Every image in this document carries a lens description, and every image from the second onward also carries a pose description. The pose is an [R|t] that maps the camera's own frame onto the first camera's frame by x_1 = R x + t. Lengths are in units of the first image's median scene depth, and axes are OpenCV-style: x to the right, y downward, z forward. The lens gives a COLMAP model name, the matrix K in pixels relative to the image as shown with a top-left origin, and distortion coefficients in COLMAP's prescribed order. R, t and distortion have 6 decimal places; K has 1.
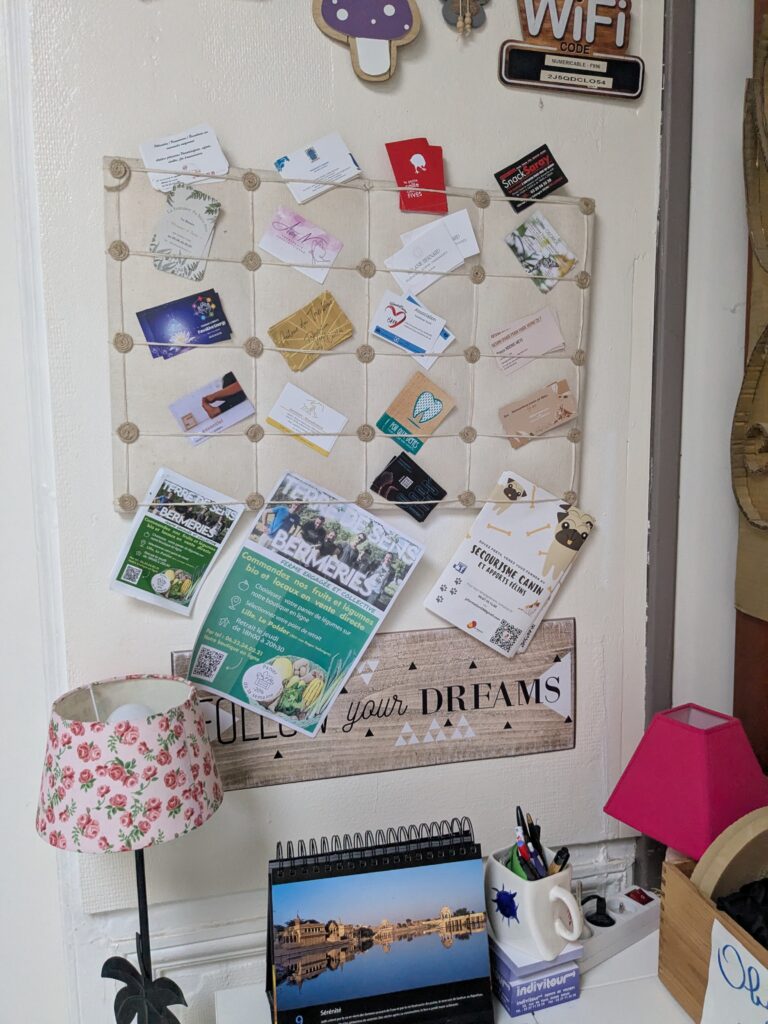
lens RADIAL K [[794.9, 0, 382.5], [0, 794.9, 520.2], [0, 0, 1]] dist [0.042166, -0.035199]
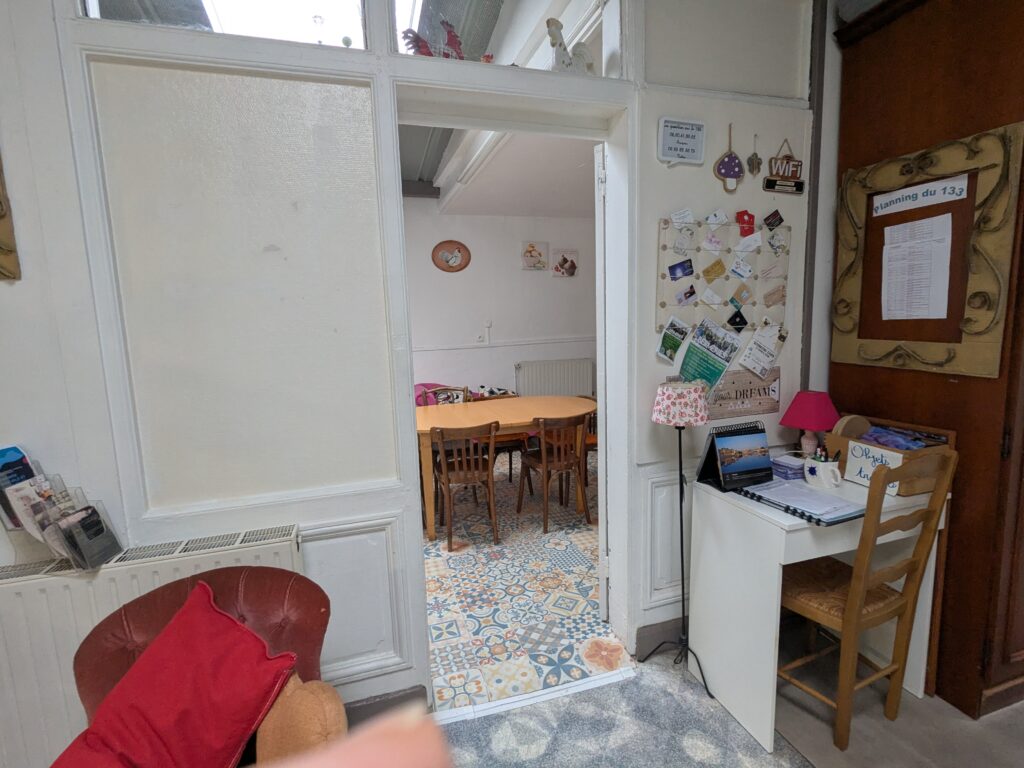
lens RADIAL K [[483.2, 0, 516.3], [0, 483.2, 383.6], [0, 0, 1]] dist [-0.003689, 0.000899]
pose [[0.996369, -0.037498, 0.076442, -0.981080], [0.036530, 0.999234, 0.014020, 0.142409], [-0.076909, -0.011177, 0.996975, -0.796496]]
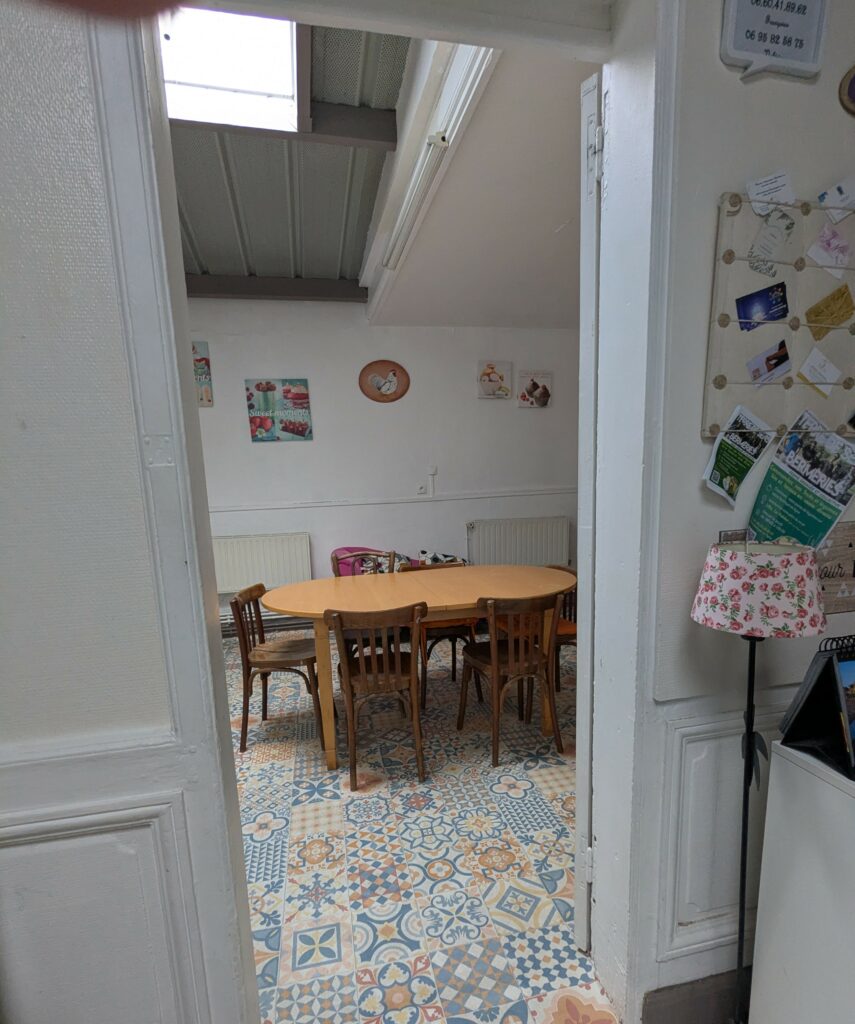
lens RADIAL K [[540.5, 0, 434.0], [0, 540.5, 567.9], [0, 0, 1]] dist [0.004733, -0.001888]
pose [[0.999552, -0.027381, -0.012093, -0.804480], [0.027891, 0.998632, 0.044227, 0.171418], [0.010865, -0.044544, 0.998948, -0.049151]]
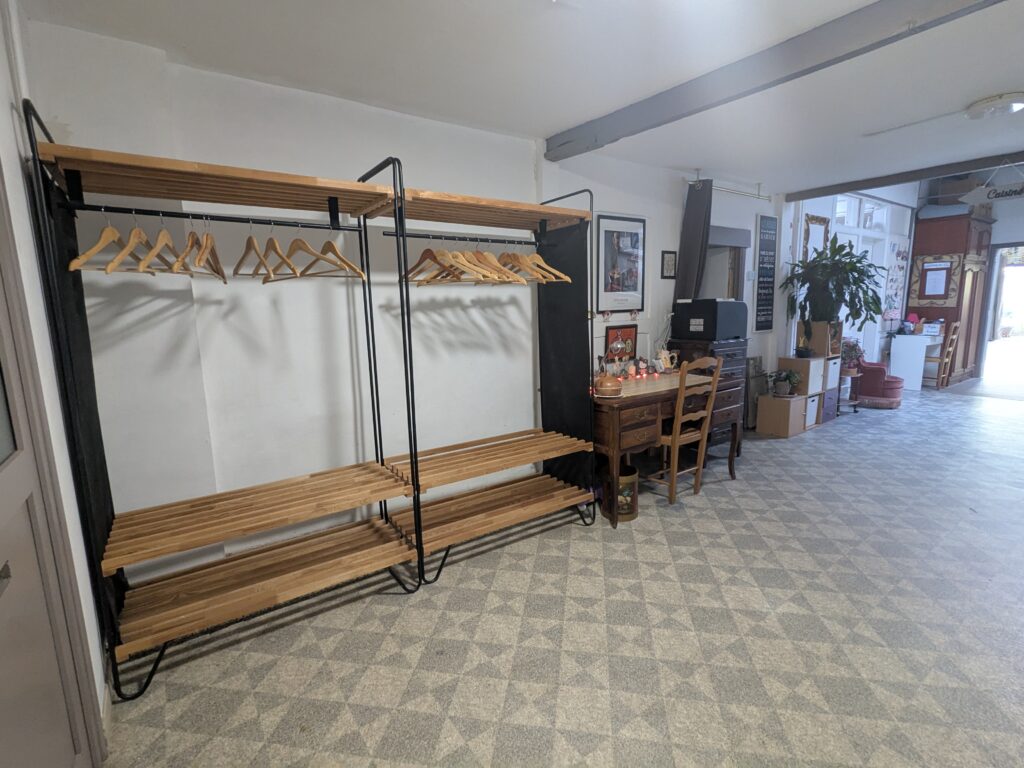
lens RADIAL K [[483.2, 0, 510.4], [0, 483.2, 383.4], [0, 0, 1]] dist [-0.003689, 0.000899]
pose [[0.923187, -0.072117, 0.377524, -7.979891], [0.058654, 0.997169, 0.047054, 0.594526], [-0.379848, -0.021296, 0.924804, -3.416441]]
